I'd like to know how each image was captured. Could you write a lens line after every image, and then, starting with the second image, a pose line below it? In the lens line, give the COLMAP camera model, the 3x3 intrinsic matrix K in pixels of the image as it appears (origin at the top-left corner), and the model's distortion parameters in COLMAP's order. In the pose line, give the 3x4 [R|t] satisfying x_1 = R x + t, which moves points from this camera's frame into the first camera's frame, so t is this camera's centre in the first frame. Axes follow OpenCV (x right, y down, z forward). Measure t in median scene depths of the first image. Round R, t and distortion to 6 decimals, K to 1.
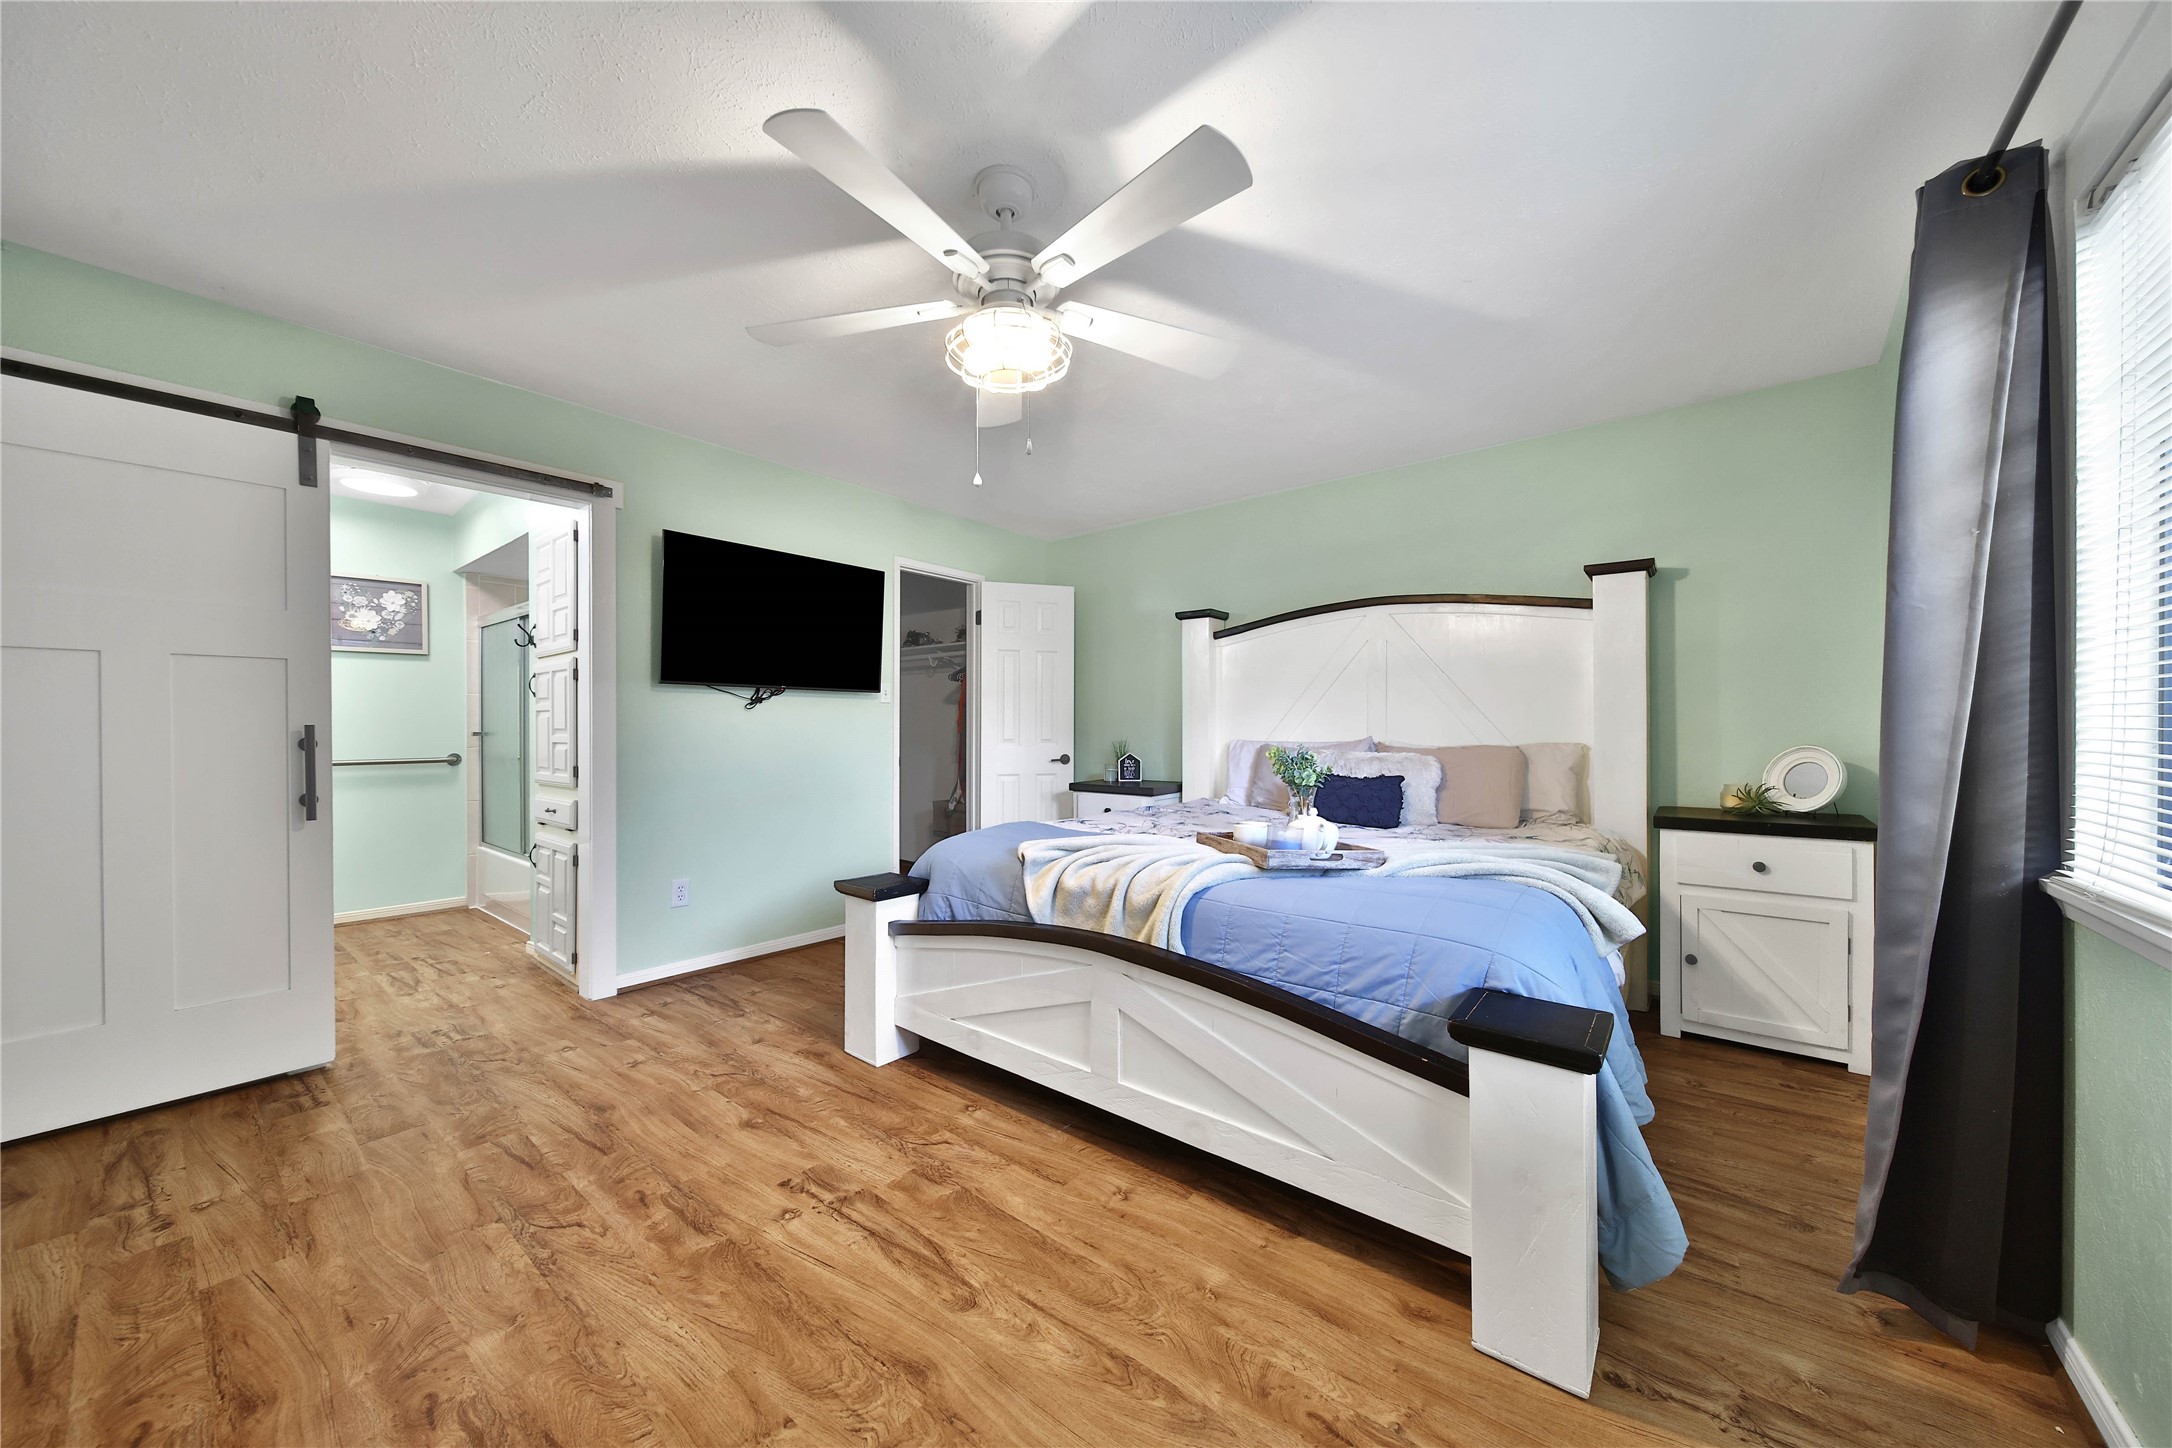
lens RADIAL K [[757.9, 0, 1086.5], [0, 757.9, 728.4], [0, 0, 1]] dist [0.001493, -0.001528]
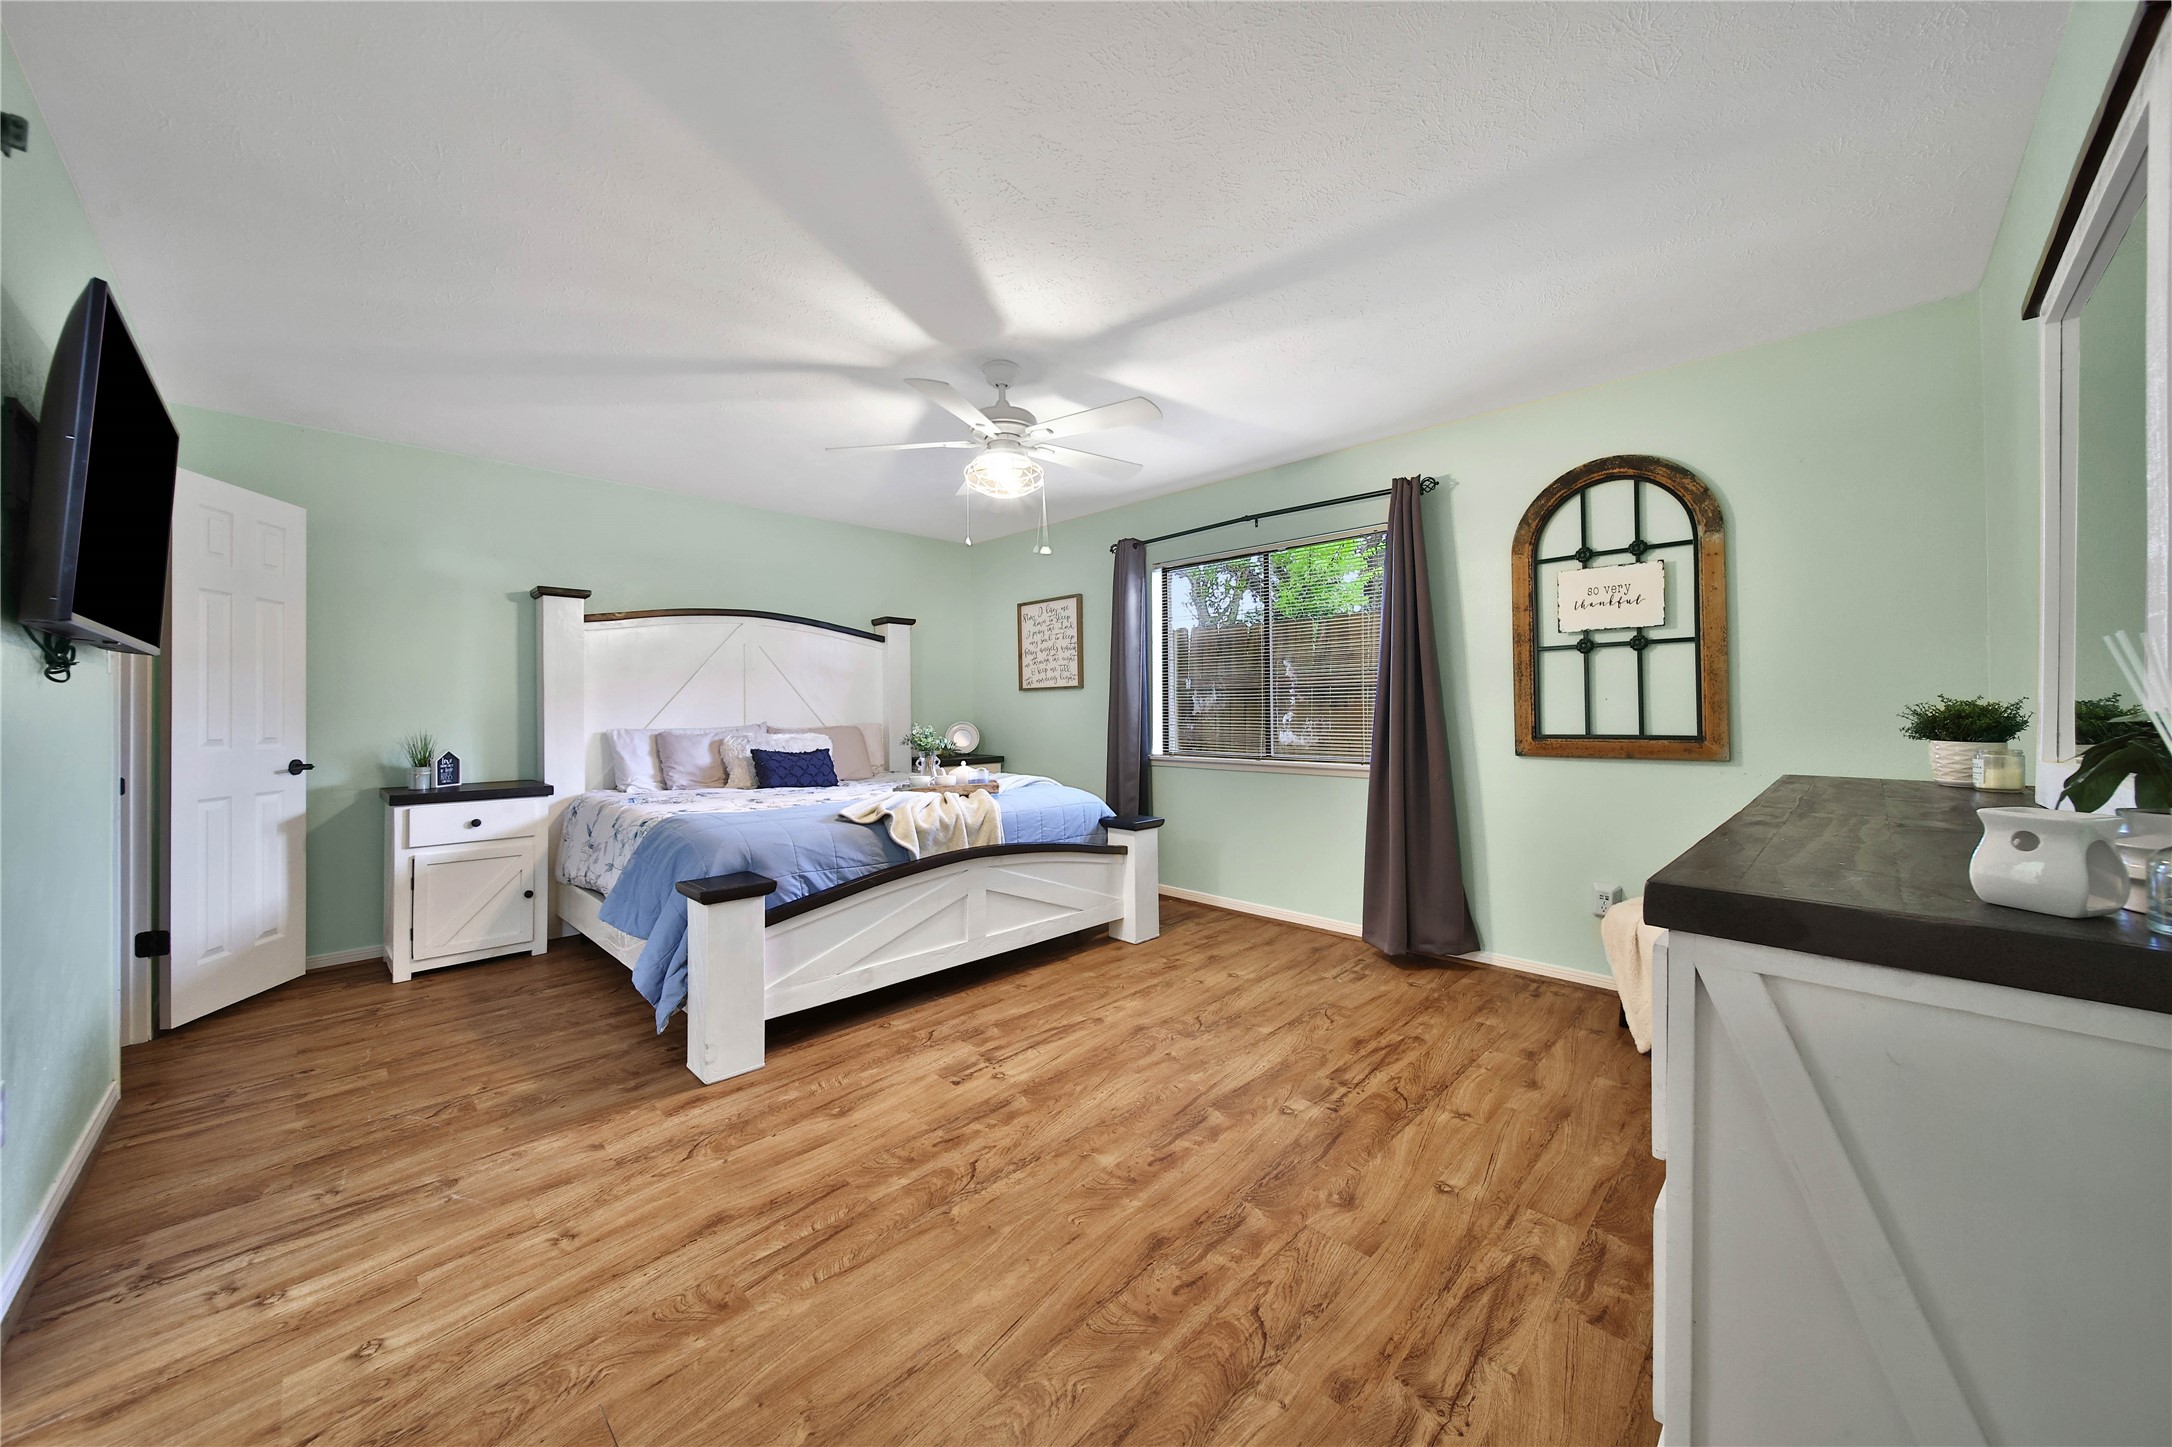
lens RADIAL K [[757.9, 0, 1086.5], [0, 757.9, 727.9], [0, 0, 1]] dist [0.001493, -0.001528]
pose [[0.106990, -0.019852, 0.994062, -1.391272], [0.010448, 0.999768, 0.018841, 0.002543], [-0.994205, 0.008370, 0.107173, 0.572052]]
